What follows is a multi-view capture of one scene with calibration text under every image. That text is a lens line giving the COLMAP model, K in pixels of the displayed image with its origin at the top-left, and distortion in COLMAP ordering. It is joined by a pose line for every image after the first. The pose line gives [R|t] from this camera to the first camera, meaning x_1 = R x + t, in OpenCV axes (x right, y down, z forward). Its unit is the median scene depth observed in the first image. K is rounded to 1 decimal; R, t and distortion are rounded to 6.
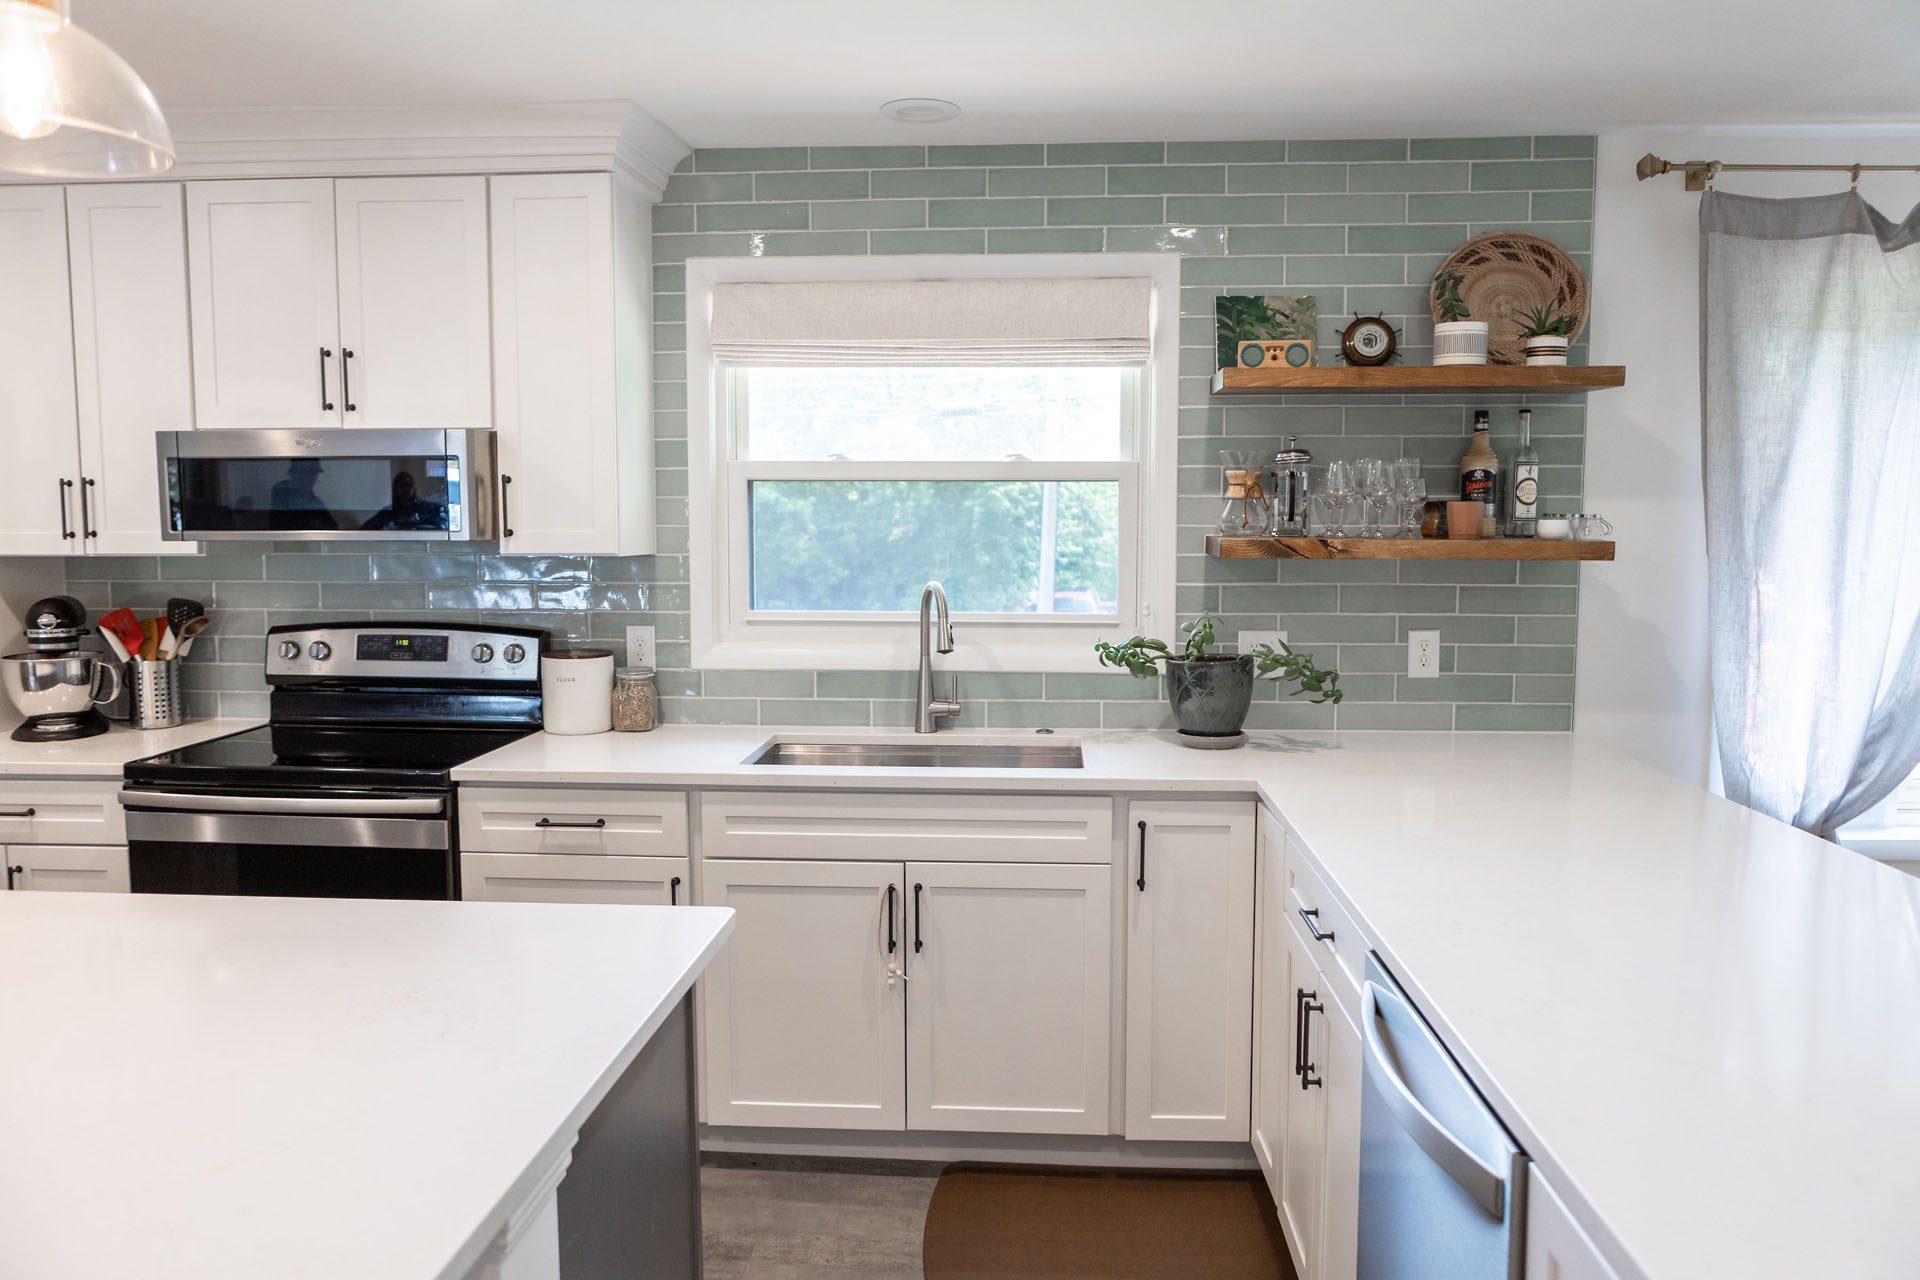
lens RADIAL K [[1294.8, 0, 968.2], [0, 1294.8, 636.4], [0, 0, 1]] dist [-0.030412, 0.021426]
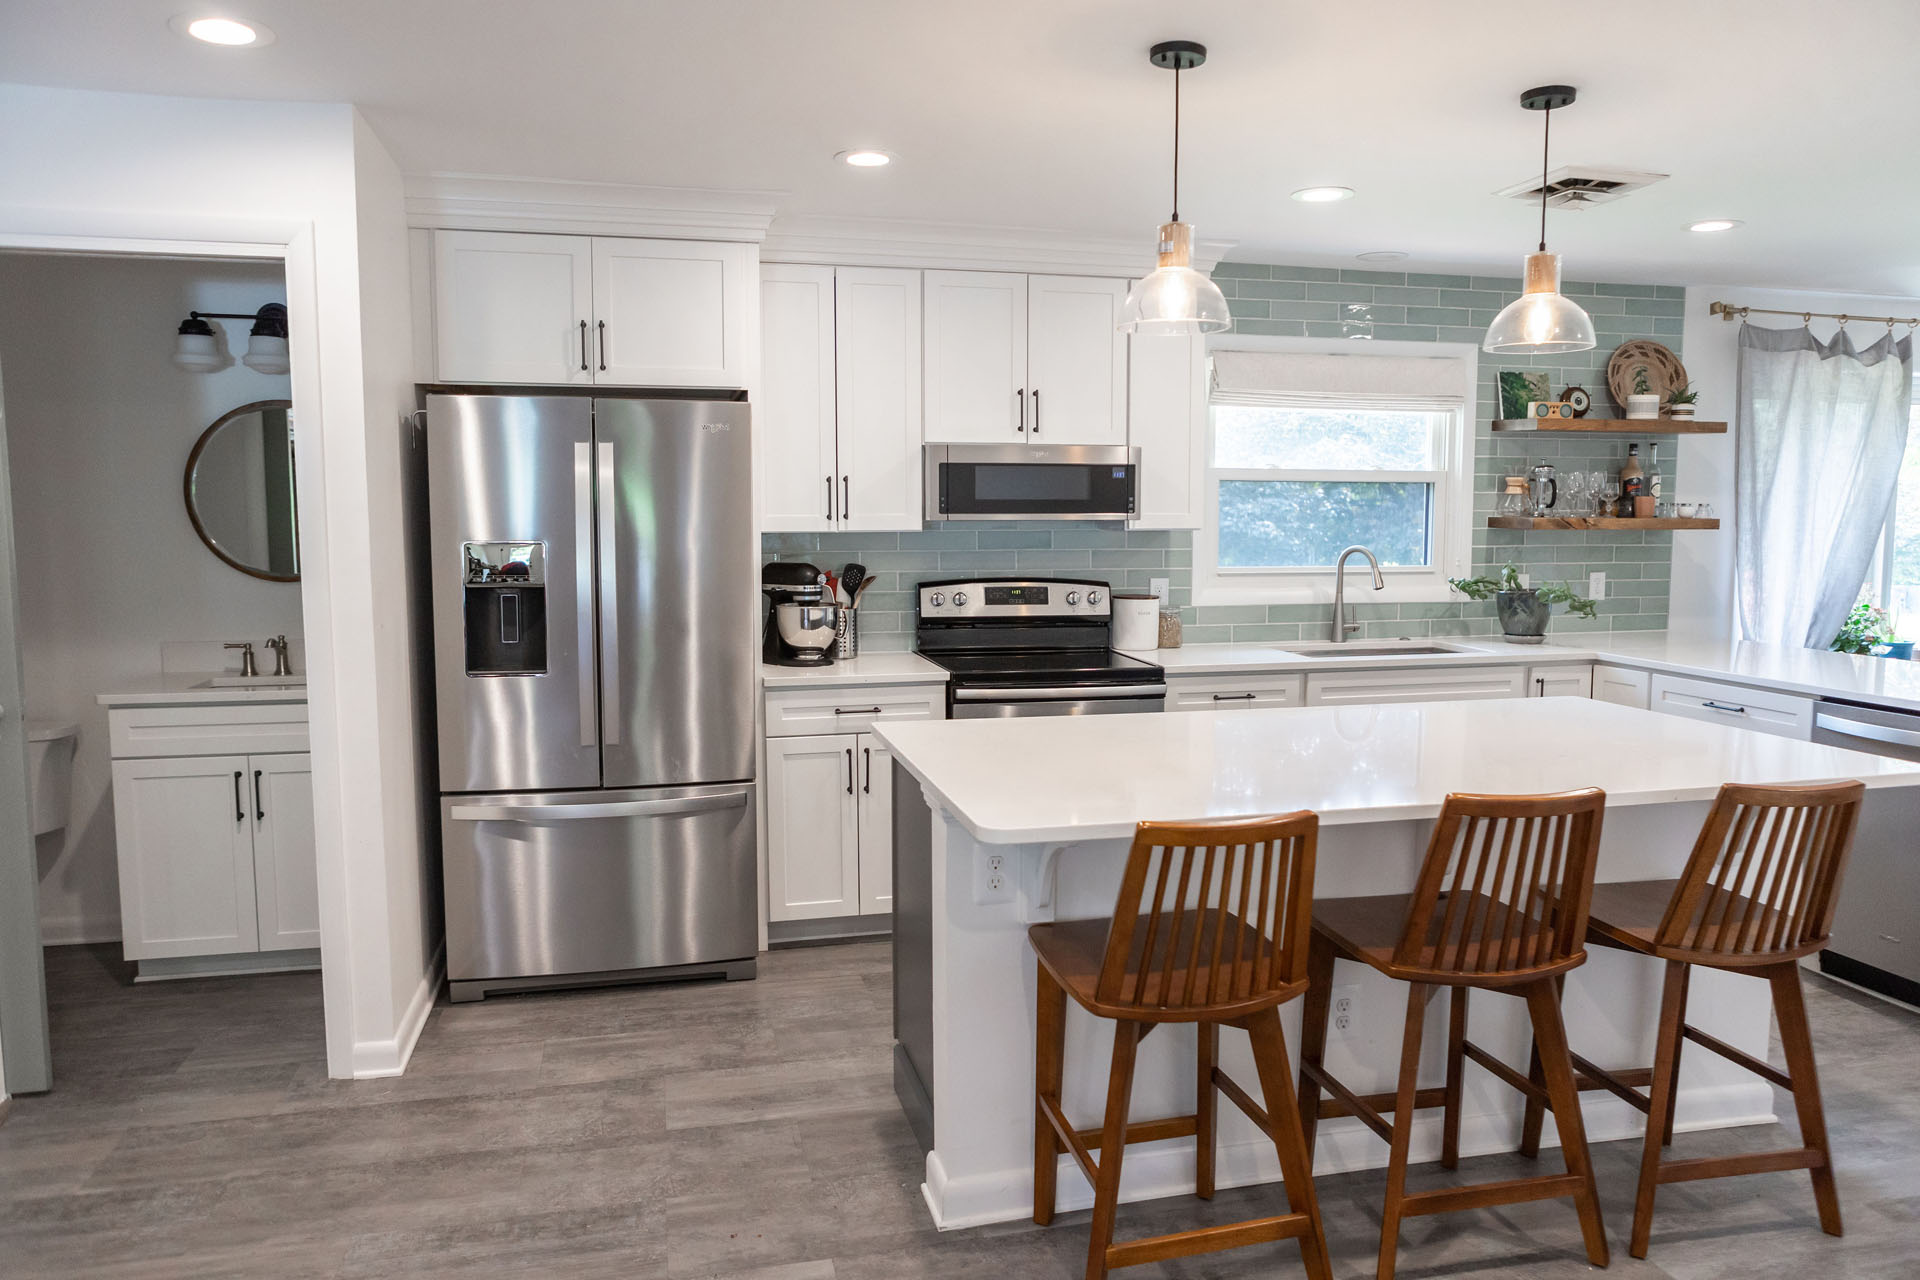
lens RADIAL K [[1294.8, 0, 968.2], [0, 1294.8, 636.4], [0, 0, 1]] dist [-0.030412, 0.021426]
pose [[0.954051, -0.030392, 0.298099, -0.961804], [0.027490, 0.999525, 0.013925, 0.034004], [-0.298381, -0.005090, 0.954433, -0.375134]]
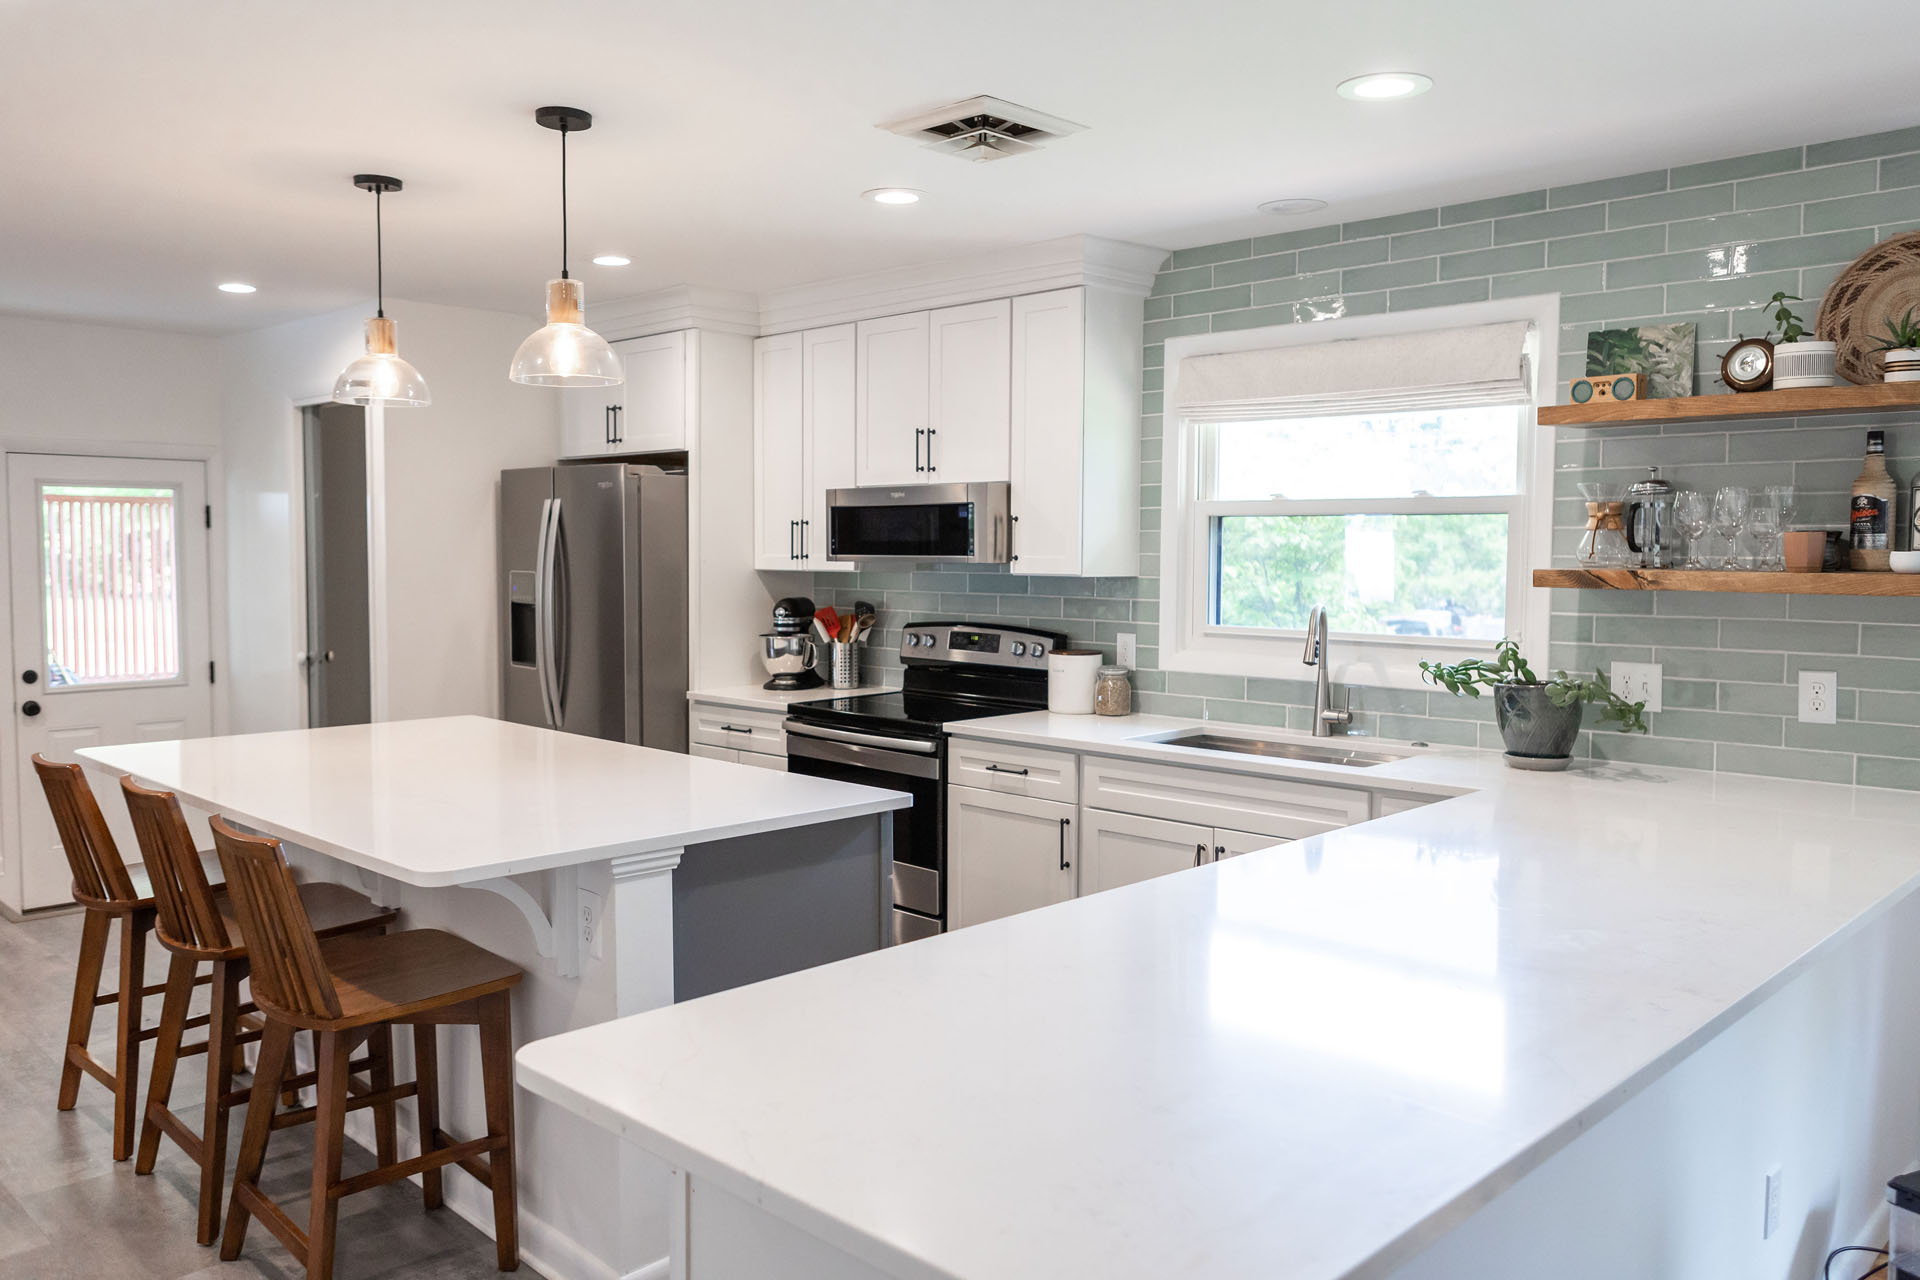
lens RADIAL K [[1447.5, 0, 970.0], [0, 1447.5, 630.3], [0, 0, 1]] dist [-0.000317, -0.000884]
pose [[0.762655, 0.039419, -0.645603, 0.568283], [-0.061140, 0.998065, -0.011285, 0.014833], [0.643910, 0.048079, 0.763589, -0.179561]]
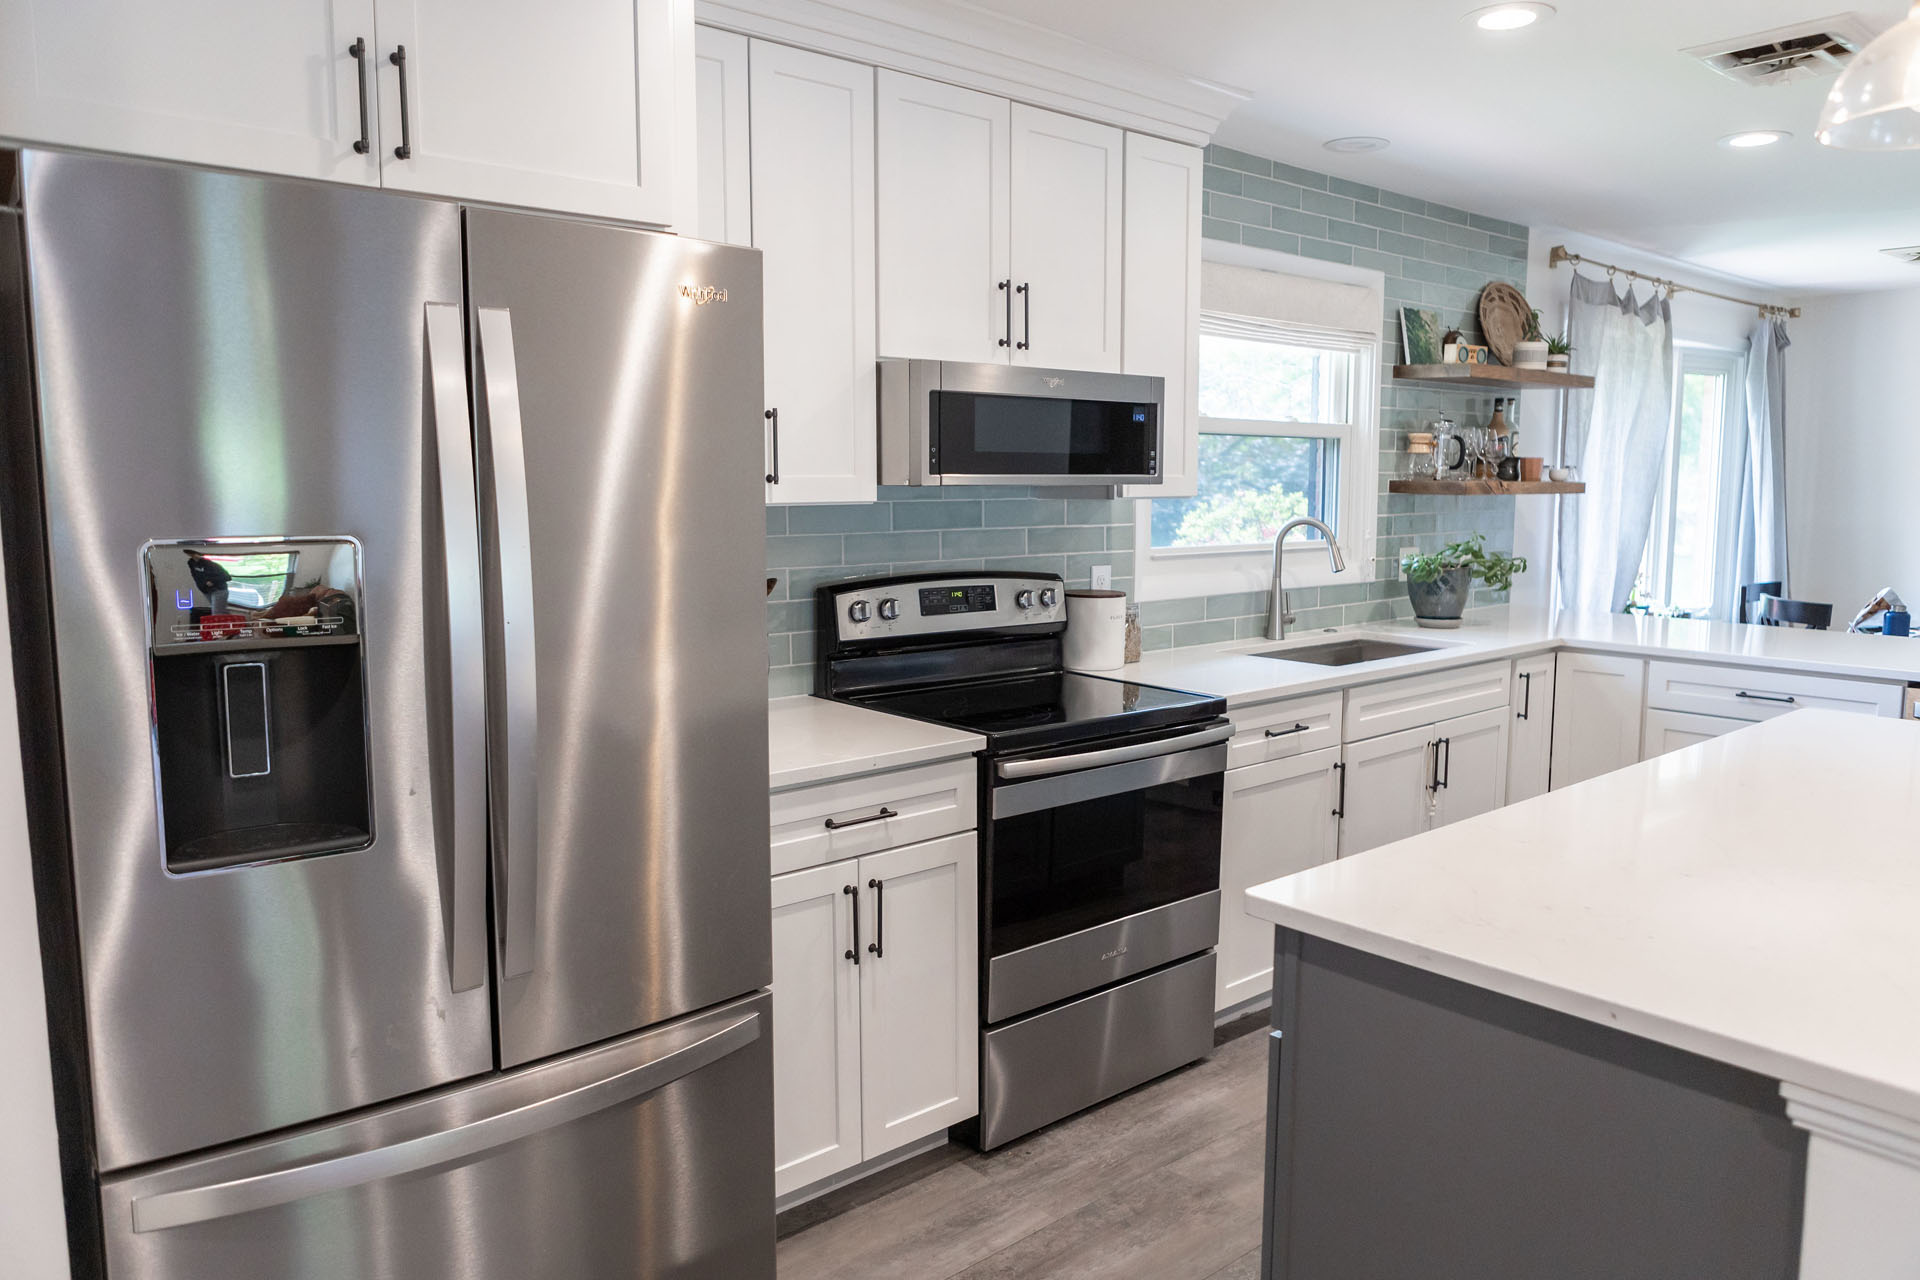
lens RADIAL K [[1320.1, 0, 968.2], [0, 1320.1, 636.8], [0, 0, 1]] dist [-0.030635, 0.023757]
pose [[0.713779, -0.084856, 0.695211, -1.158264], [0.061050, 0.996393, 0.058938, -0.021760], [-0.697705, 0.000374, 0.716385, 0.313400]]
